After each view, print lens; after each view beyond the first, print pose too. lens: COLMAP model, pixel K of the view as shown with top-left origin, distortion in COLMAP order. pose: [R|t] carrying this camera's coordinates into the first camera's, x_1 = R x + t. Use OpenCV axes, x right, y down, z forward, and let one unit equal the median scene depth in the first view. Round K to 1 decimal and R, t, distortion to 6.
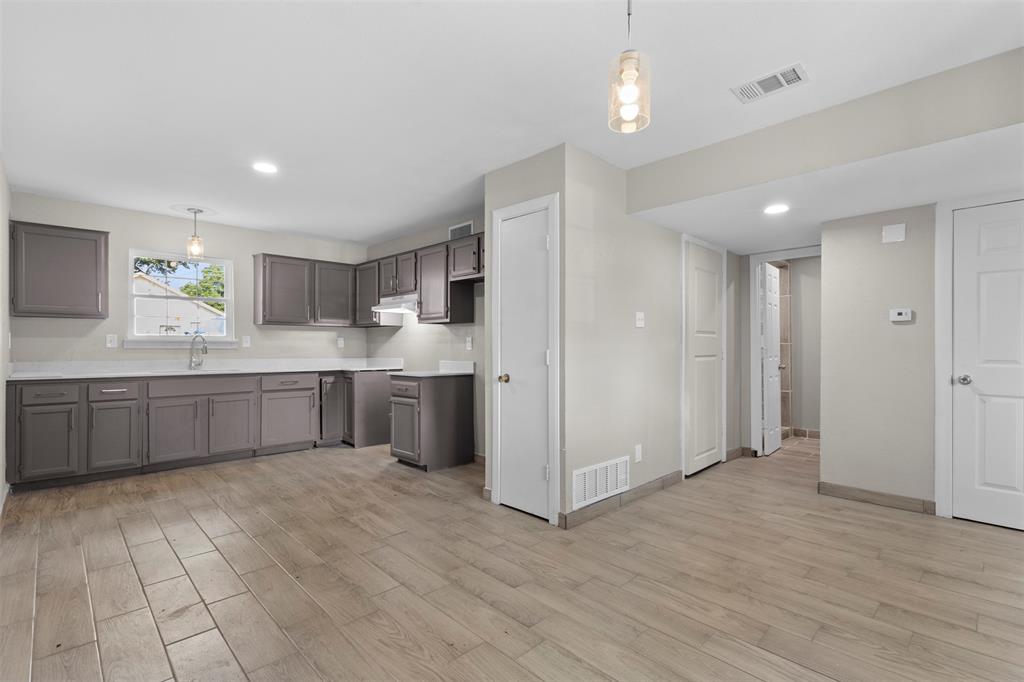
lens RADIAL K [[474.5, 0, 511.8], [0, 474.5, 345.8], [0, 0, 1]] dist [-0.002177, 0.004647]
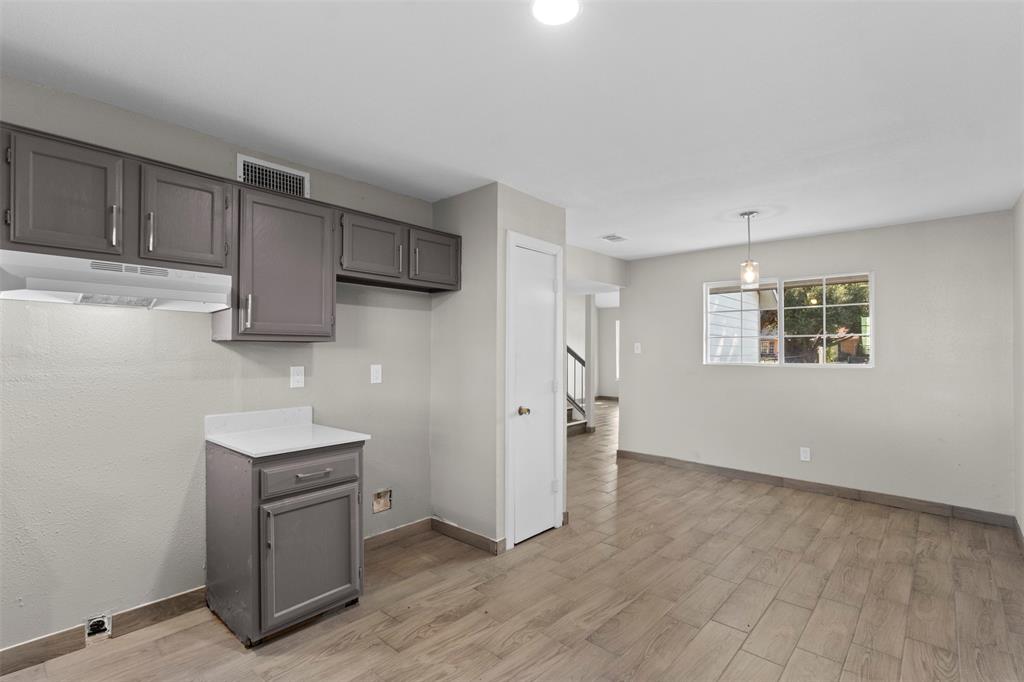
lens RADIAL K [[474.5, 0, 507.0], [0, 474.5, 347.4], [0, 0, 1]] dist [-0.002177, 0.004647]
pose [[-0.063285, 0.005714, 0.997979, -0.857657], [-0.004842, 0.999970, -0.006033, -0.048154], [-0.997984, -0.005214, -0.063255, 0.956069]]
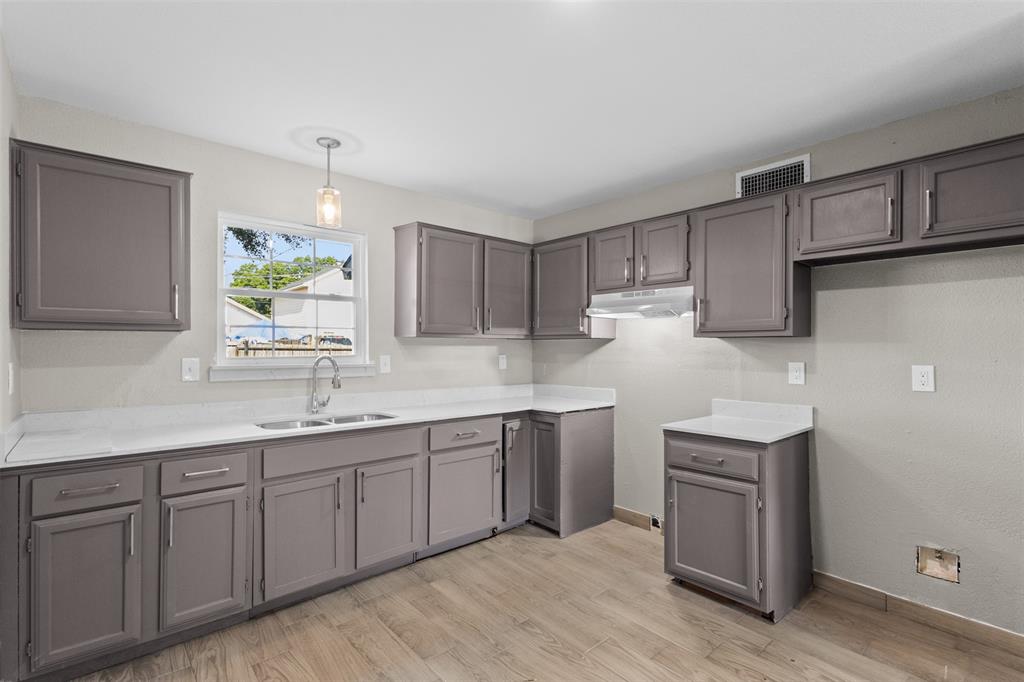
lens RADIAL K [[474.5, 0, 509.4], [0, 474.5, 349.0], [0, 0, 1]] dist [-0.002177, 0.004647]
pose [[0.998796, 0.001387, -0.049037, -0.496906], [-0.001203, 0.999992, 0.003791, -0.043615], [0.049042, -0.003727, 0.998790, 0.515369]]
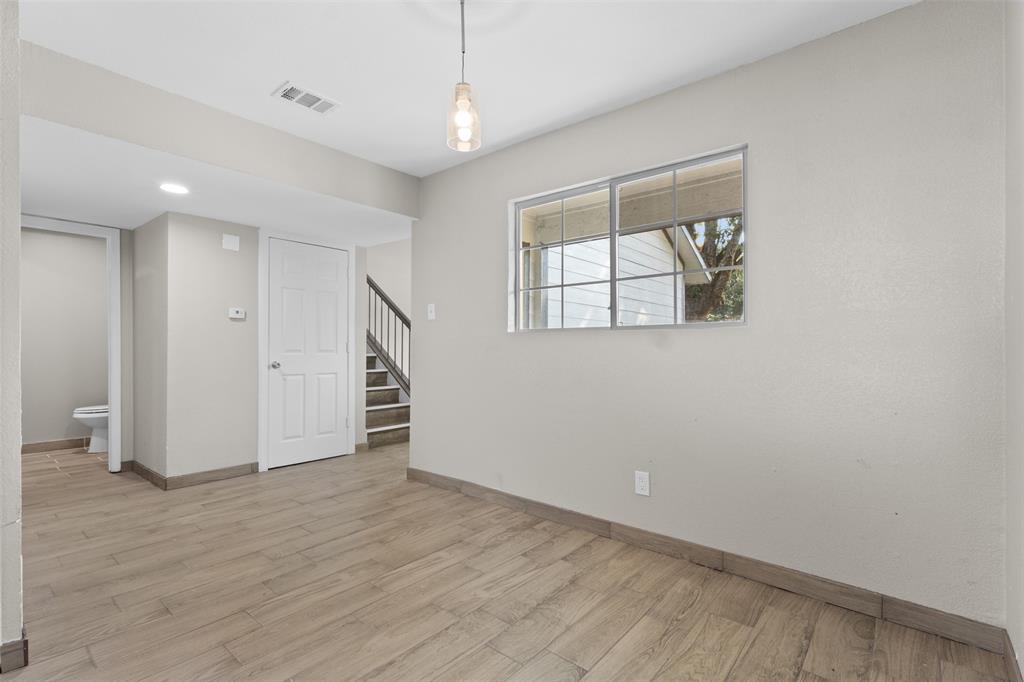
lens RADIAL K [[474.5, 0, 503.4], [0, 474.5, 350.1], [0, 0, 1]] dist [-0.002177, 0.004647]
pose [[-0.093712, -0.005994, 0.995581, -0.367750], [-0.002515, 0.999980, 0.005783, 0.016412], [-0.995596, -0.001962, -0.093725, 0.392072]]
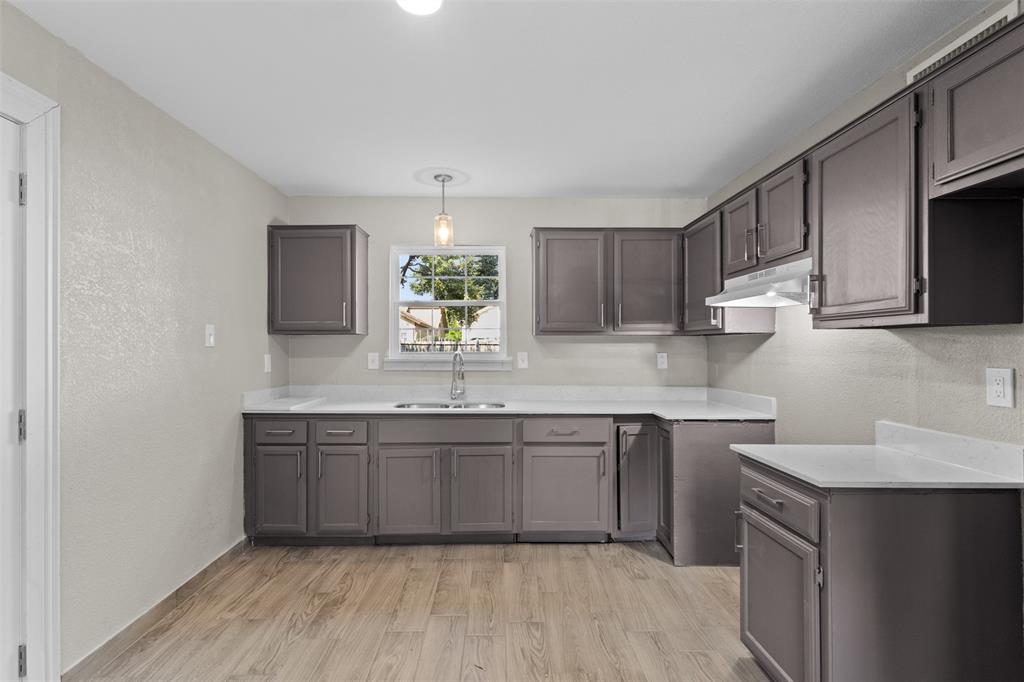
lens RADIAL K [[474.5, 0, 507.2], [0, 474.5, 344.9], [0, 0, 1]] dist [-0.002177, 0.004647]
pose [[0.730203, -0.002619, -0.683226, -0.138814], [0.001146, 0.999996, -0.002609, -0.041014], [0.683230, 0.001122, 0.730203, 0.652763]]
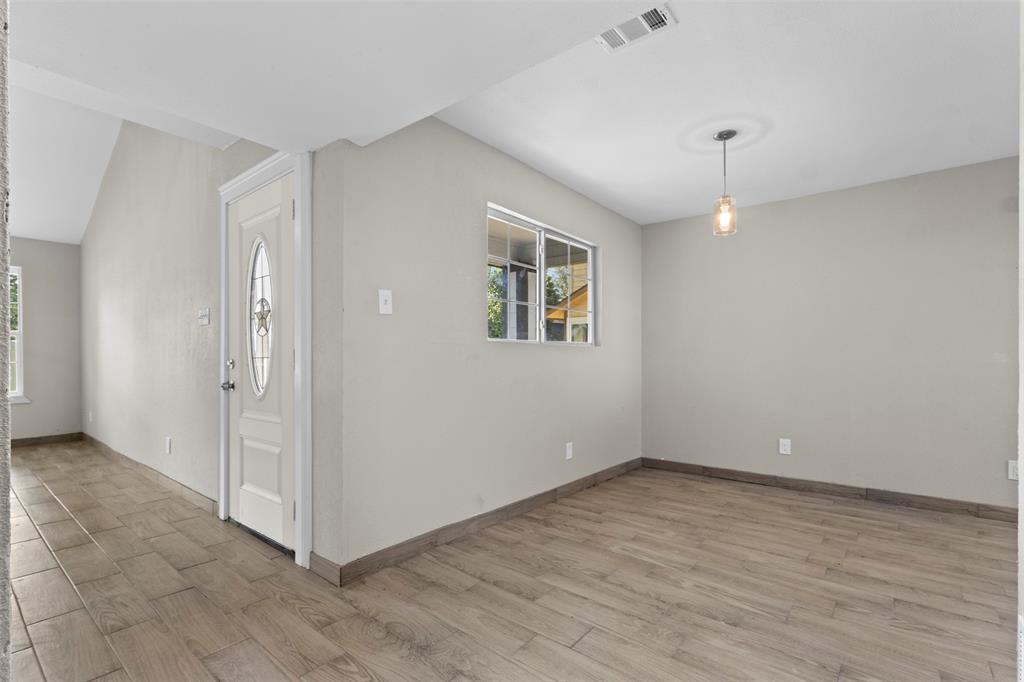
lens RADIAL K [[474.5, 0, 512.4], [0, 474.5, 357.6], [0, 0, 1]] dist [-0.002177, 0.004647]
pose [[-0.993781, -0.004351, -0.111266, 0.515448], [-0.004248, 0.999990, -0.001161, 0.018152], [0.111270, -0.000681, -0.993790, 1.096194]]
